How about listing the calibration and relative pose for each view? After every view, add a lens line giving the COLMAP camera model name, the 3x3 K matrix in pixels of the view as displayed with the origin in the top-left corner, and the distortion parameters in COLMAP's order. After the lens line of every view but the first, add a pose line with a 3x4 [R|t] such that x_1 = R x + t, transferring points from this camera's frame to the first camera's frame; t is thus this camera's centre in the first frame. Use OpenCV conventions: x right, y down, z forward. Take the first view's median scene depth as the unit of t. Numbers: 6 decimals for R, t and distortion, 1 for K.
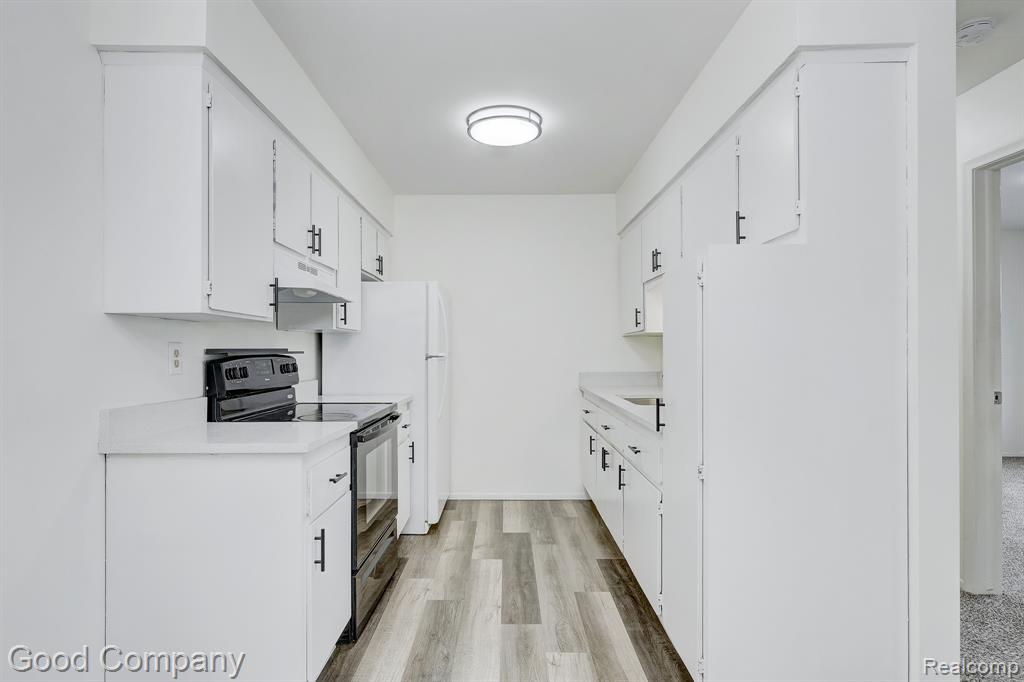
lens RADIAL K [[550.0, 0, 504.2], [0, 550.0, 348.5], [0, 0, 1]] dist [0.004242, 0.000302]
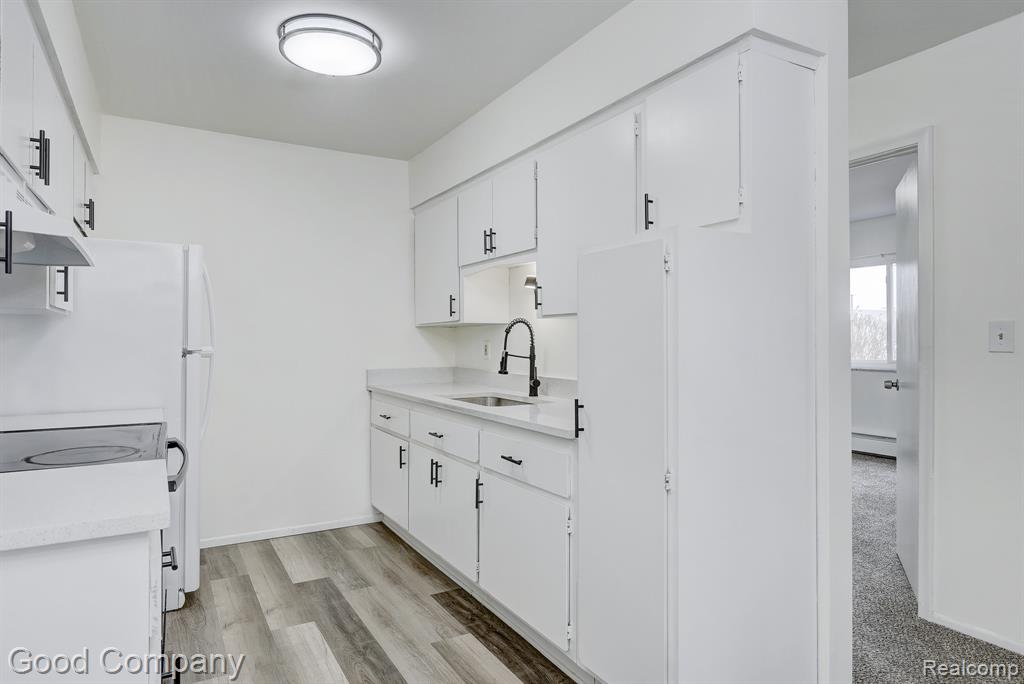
lens RADIAL K [[599.5, 0, 499.4], [0, 599.5, 336.8], [0, 0, 1]] dist [0.002360, 0.000365]
pose [[0.868447, 0.006105, 0.495745, -0.206087], [-0.002646, 0.999967, -0.007678, 0.000419], [-0.495775, 0.005356, 0.868434, 0.172946]]
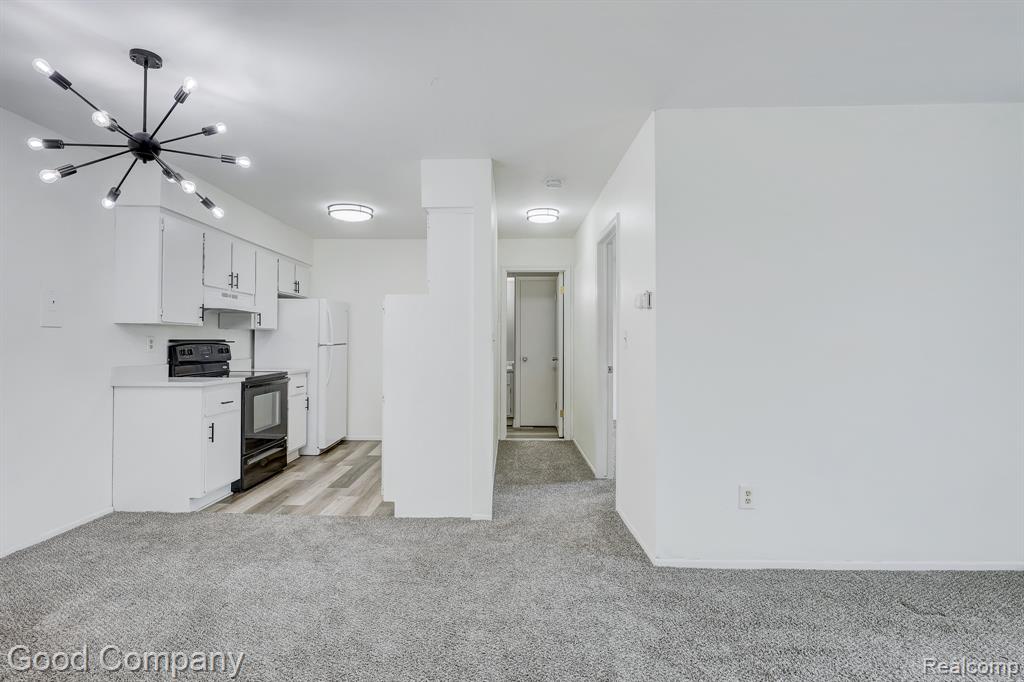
lens RADIAL K [[510.8, 0, 501.5], [0, 510.8, 335.5], [0, 0, 1]] dist [-0.000354, 0.000042]
pose [[0.999970, 0.007152, -0.002956, 0.481550], [-0.007179, 0.999934, -0.009017, -0.004373], [0.002891, 0.009038, 0.999955, -0.602417]]
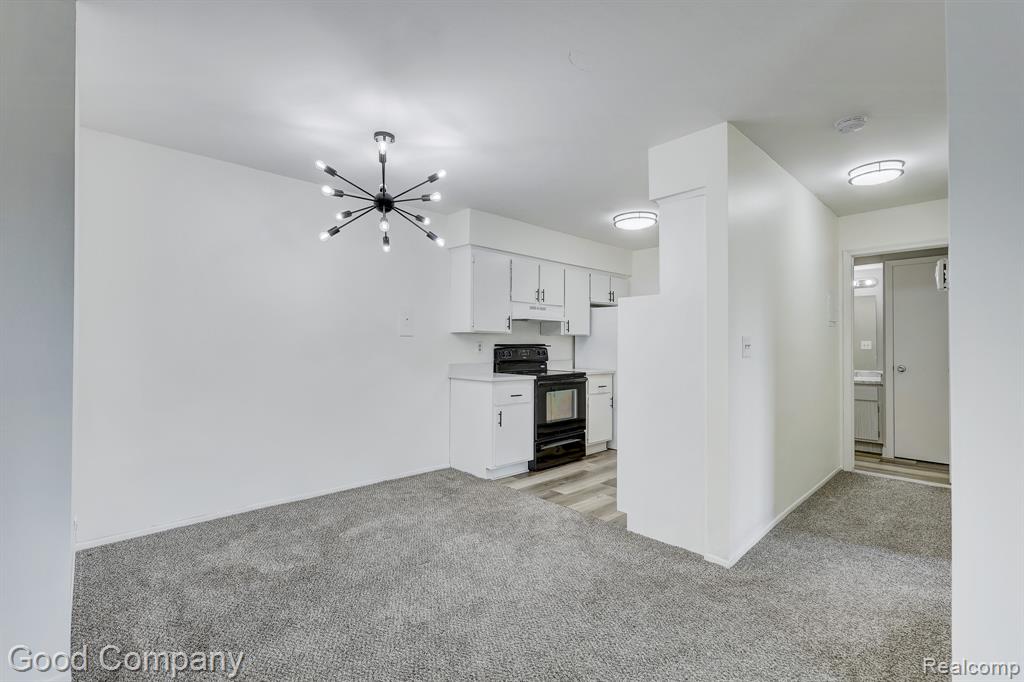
lens RADIAL K [[452.8, 0, 513.3], [0, 452.8, 338.4], [0, 0, 1]] dist [0.000565, -0.000071]
pose [[0.699510, -0.002475, -0.714618, 0.773207], [-0.004057, 0.999964, -0.007434, -0.008231], [0.714611, 0.008100, 0.699475, -0.306282]]
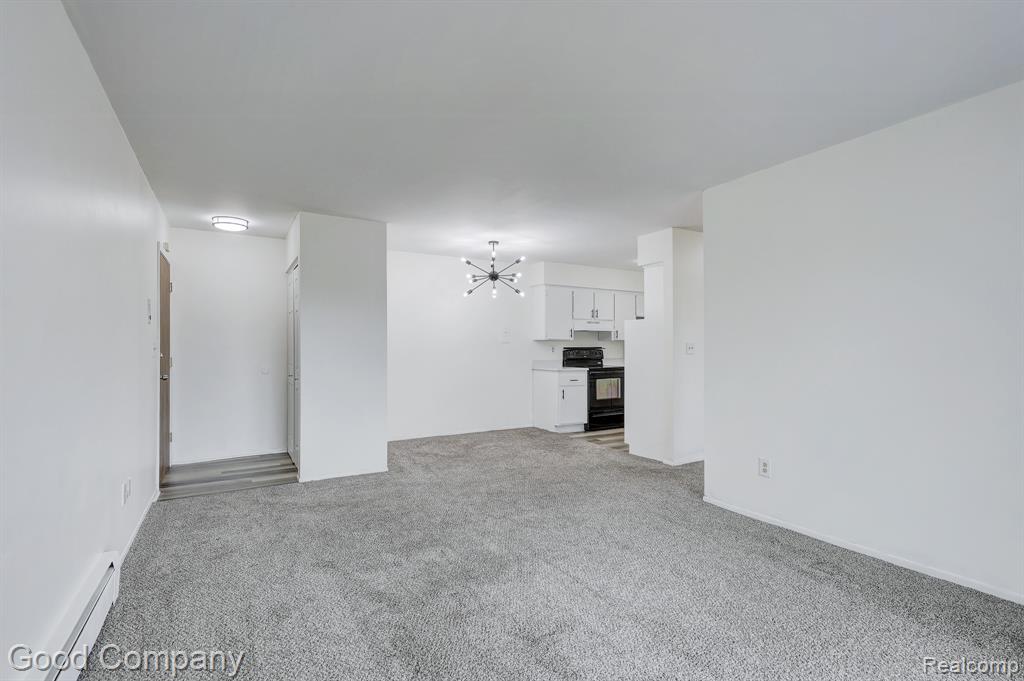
lens RADIAL K [[475.8, 0, 512.0], [0, 475.8, 340.5], [0, 0, 1]] dist [-0.000995, -0.000223]
pose [[0.526399, -0.007797, -0.850202, 1.557051], [0.002429, 0.999968, -0.007666, -0.016876], [0.850234, 0.001971, 0.526401, -0.773323]]
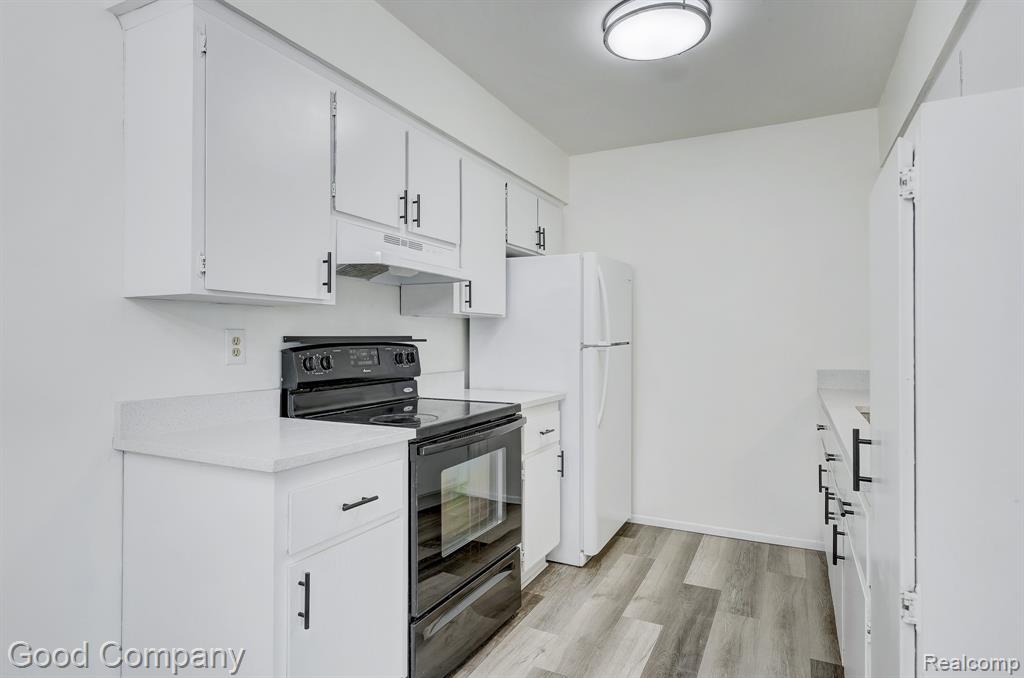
lens RADIAL K [[567.3, 0, 503.6], [0, 567.3, 333.5], [0, 0, 1]] dist [0.003211, 0.000578]
pose [[0.892516, -0.001848, -0.451012, 0.157872], [-0.000207, 0.999990, -0.004507, 0.000252], [0.451016, 0.004116, 0.892507, 0.249275]]
